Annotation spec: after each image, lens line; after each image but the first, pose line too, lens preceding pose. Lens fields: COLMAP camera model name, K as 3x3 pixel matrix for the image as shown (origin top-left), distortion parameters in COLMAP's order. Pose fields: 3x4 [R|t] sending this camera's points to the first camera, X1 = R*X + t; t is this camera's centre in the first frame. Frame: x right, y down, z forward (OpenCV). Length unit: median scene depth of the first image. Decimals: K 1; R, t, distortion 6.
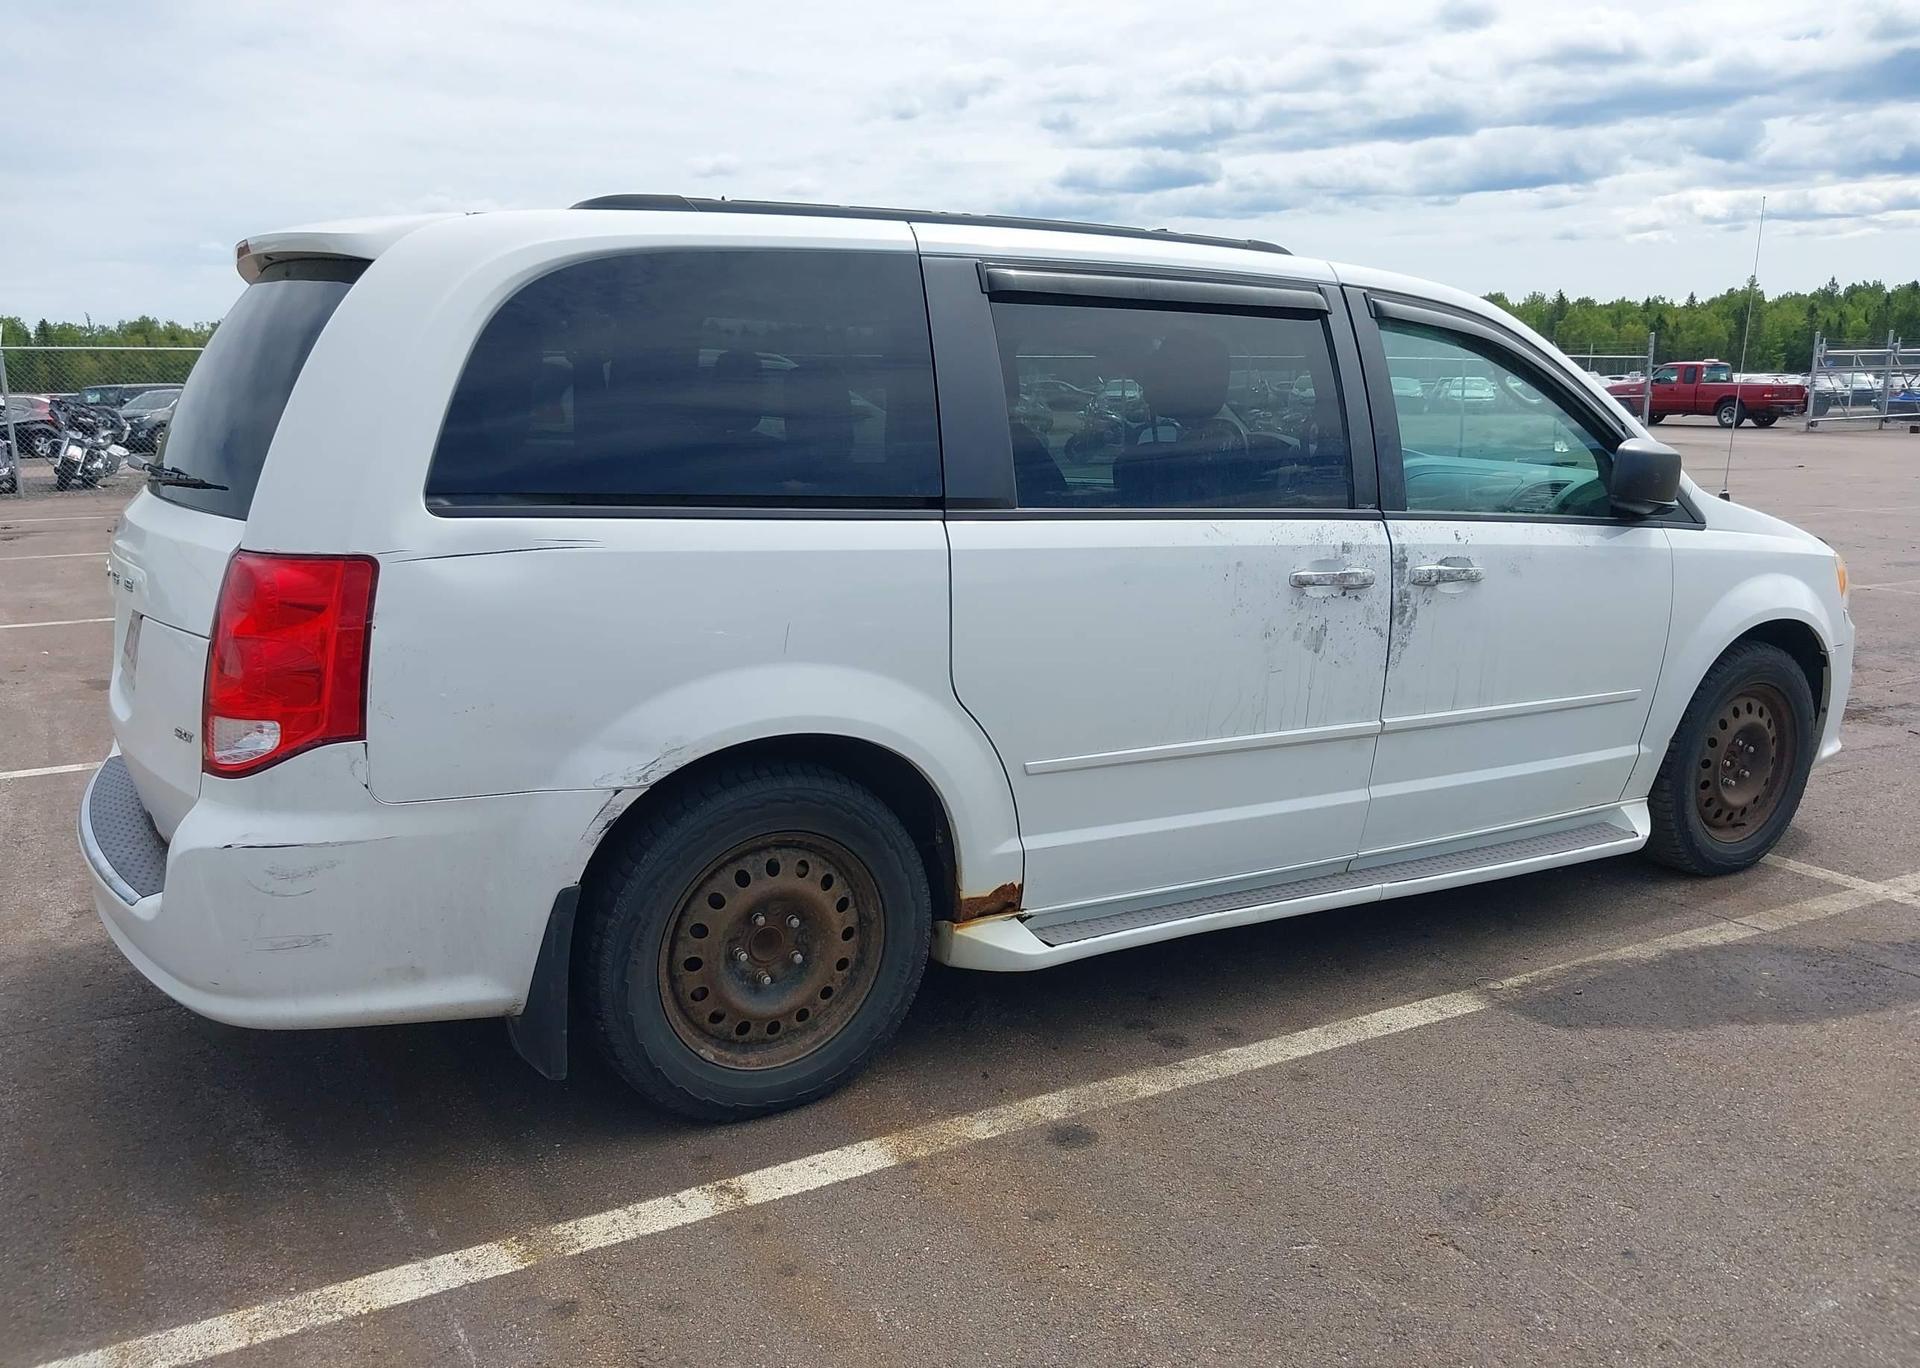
lens RADIAL K [[1511.8, 0, 941.3], [0, 1511.8, 678.5], [0, 0, 1]] dist [0.038523, -0.048408]
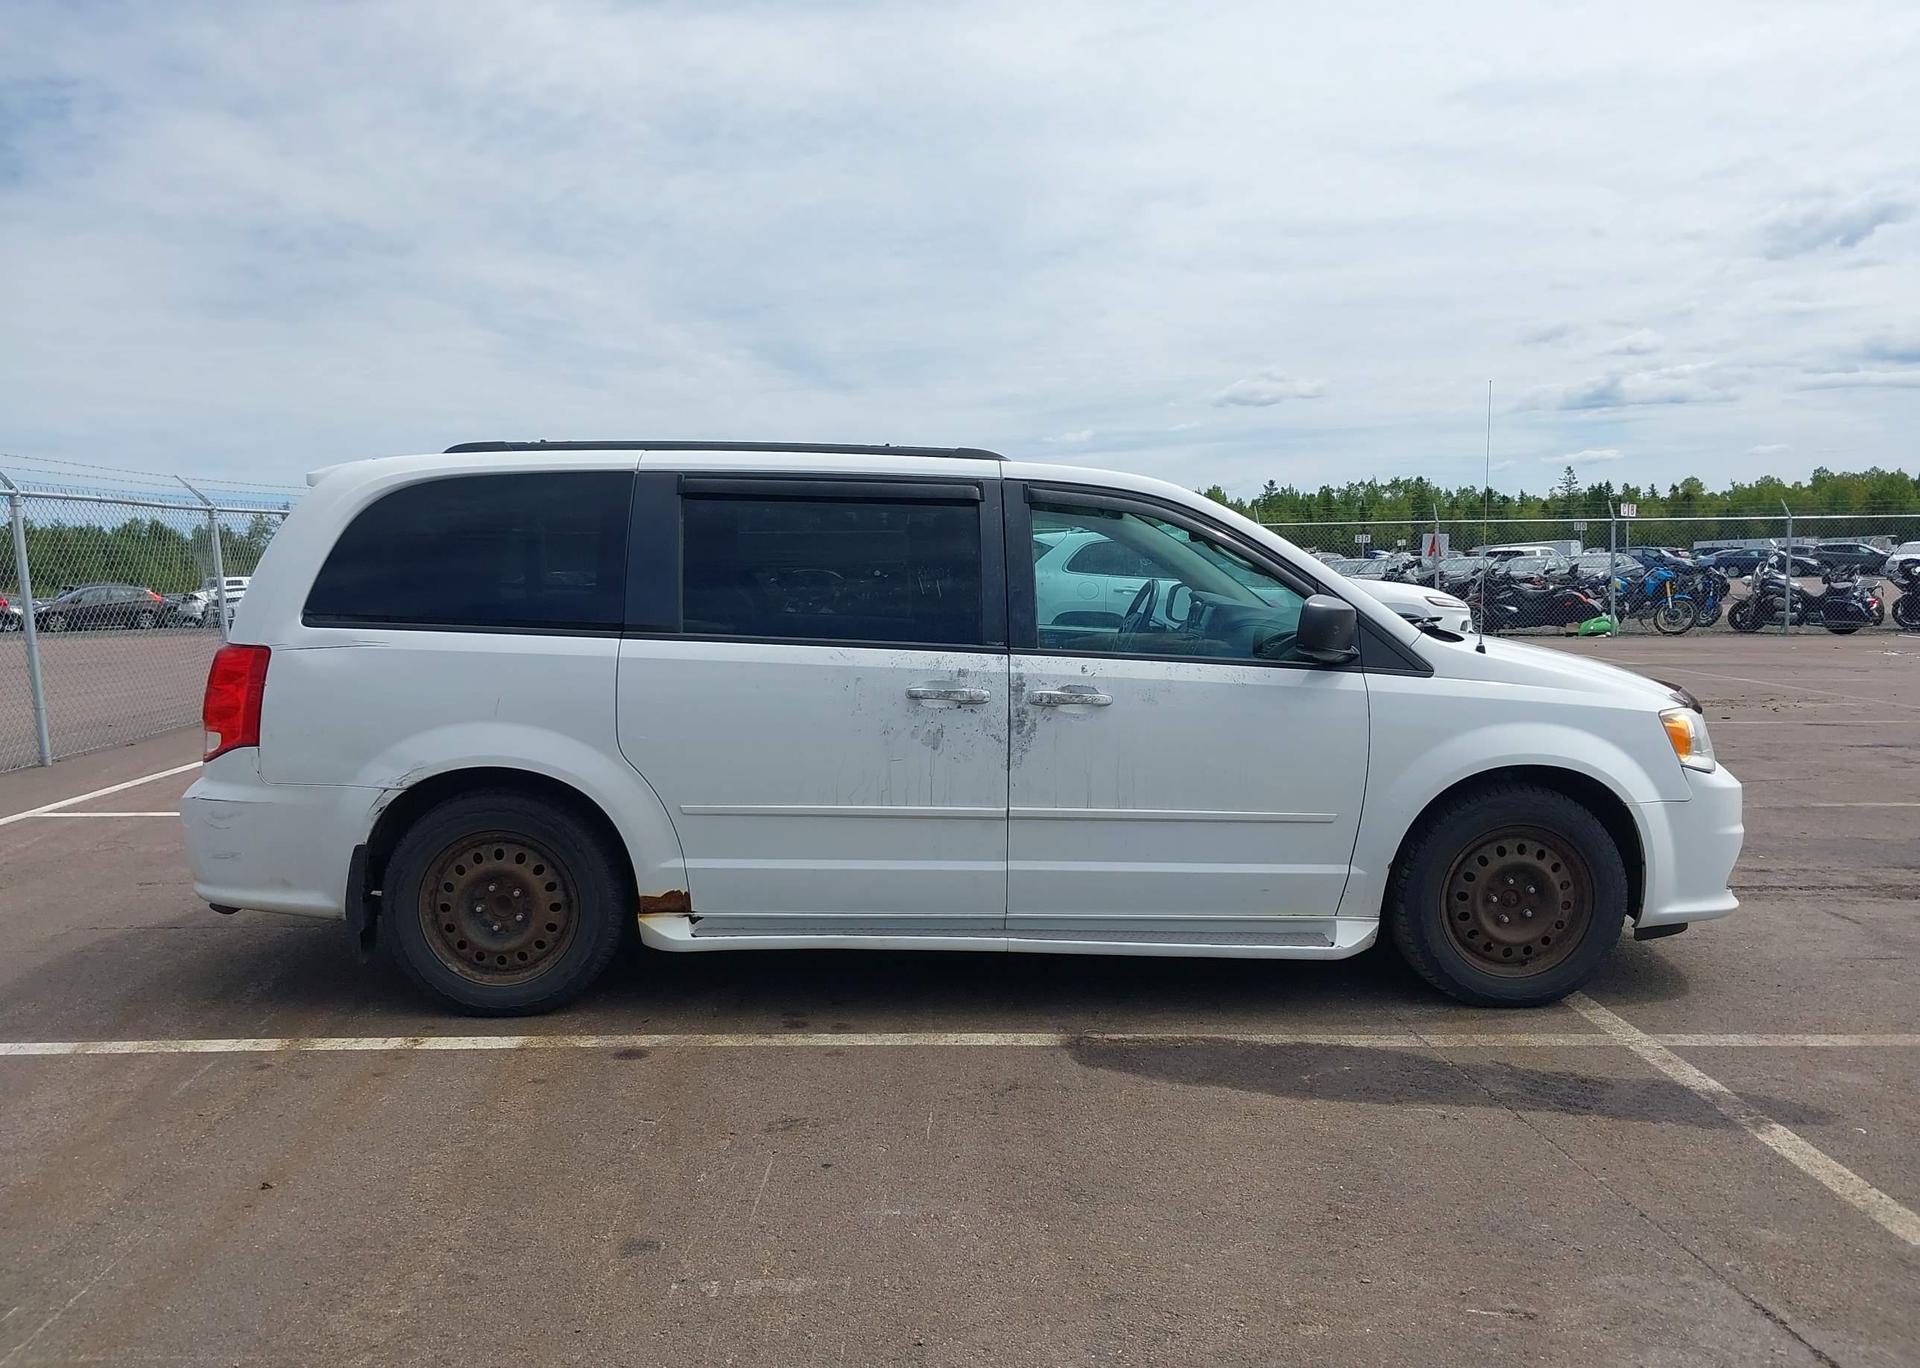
lens RADIAL K [[1511.8, 0, 949.6], [0, 1511.8, 656.6], [0, 0, 1]] dist [0.038523, -0.048408]
pose [[0.884606, 0.026511, -0.465584, 0.984333], [-0.084263, 0.991036, -0.103669, 0.042867], [0.458662, 0.130938, 0.878911, -0.192736]]
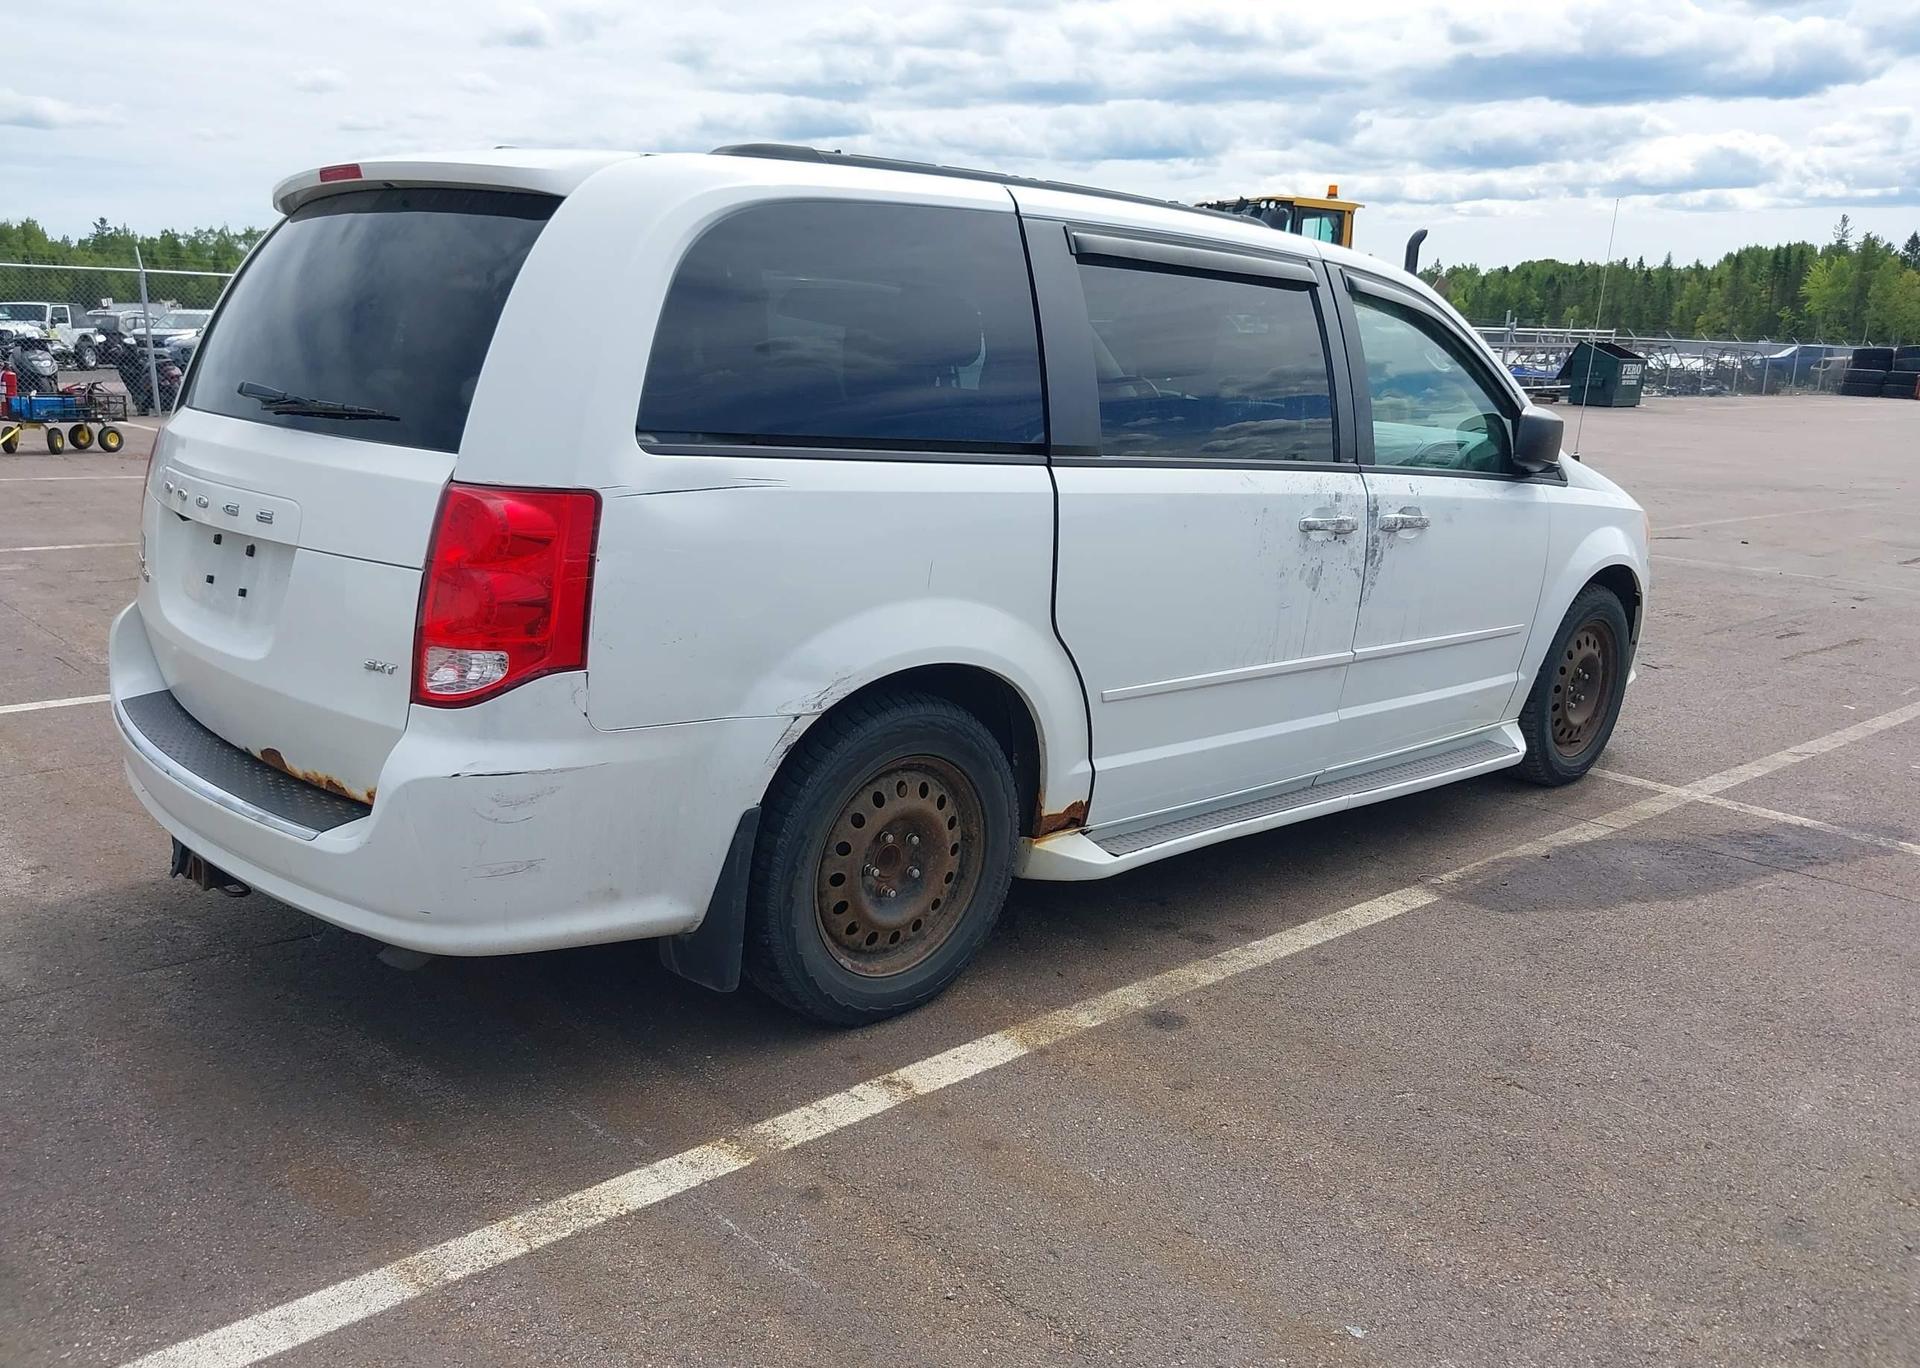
lens RADIAL K [[1511.8, 0, 934.0], [0, 1511.8, 684.8], [0, 0, 1]] dist [0.038523, -0.048408]
pose [[0.976901, -0.012656, 0.213316, -0.301203], [0.004894, 0.999308, 0.036874, 0.011362], [-0.213635, -0.034978, 0.976287, -0.044706]]
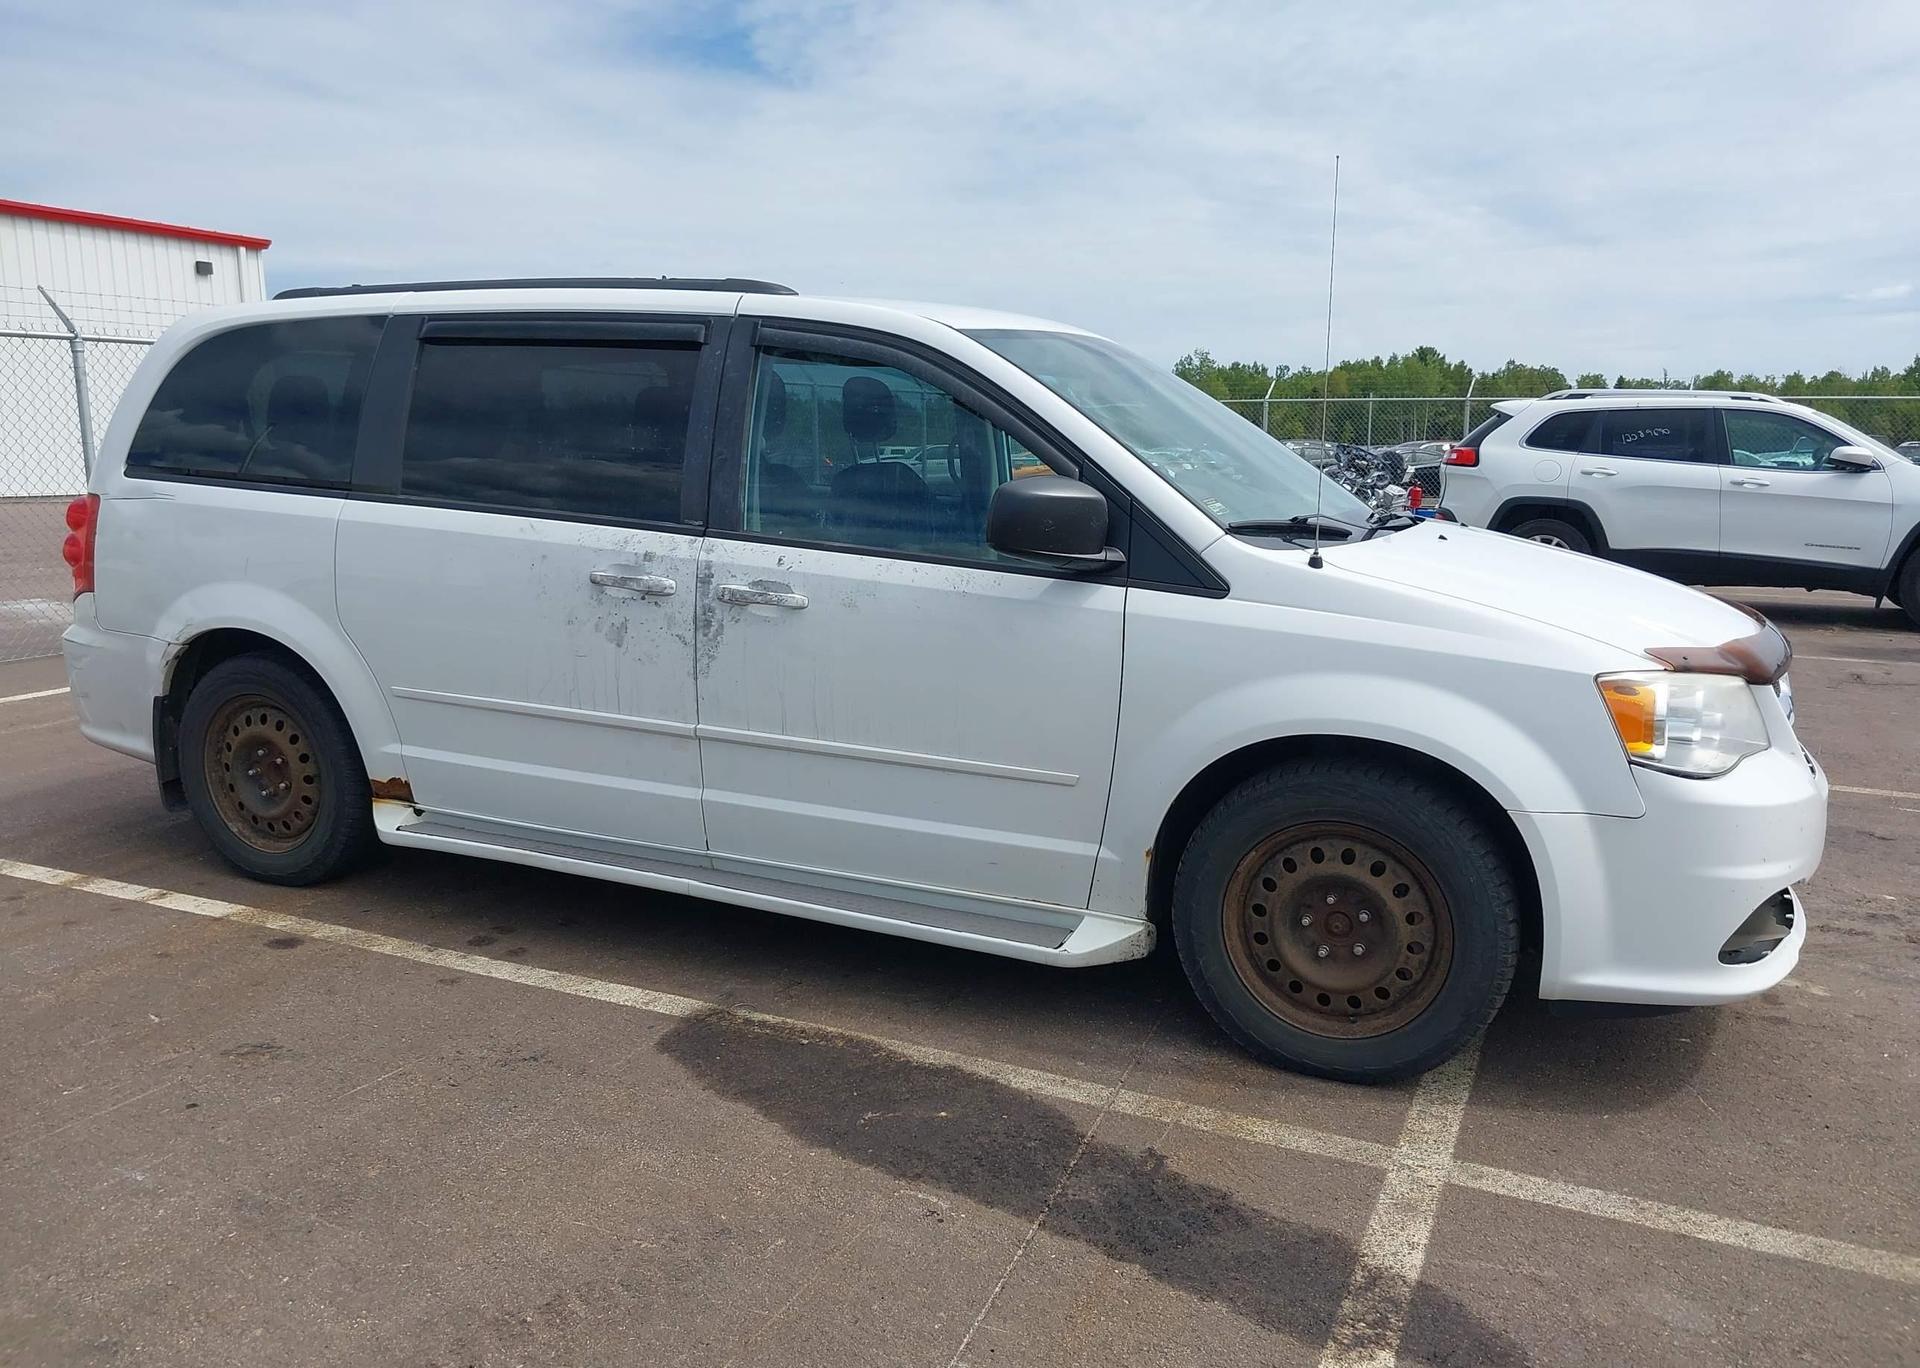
lens RADIAL K [[1511.8, 0, 955.8], [0, 1511.8, 680.1], [0, 0, 1]] dist [0.038523, -0.048408]
pose [[0.591980, 0.139528, -0.793783, 1.444341], [-0.165461, 0.984961, 0.049736, -0.100962], [0.788785, 0.101898, 0.606164, 0.585429]]
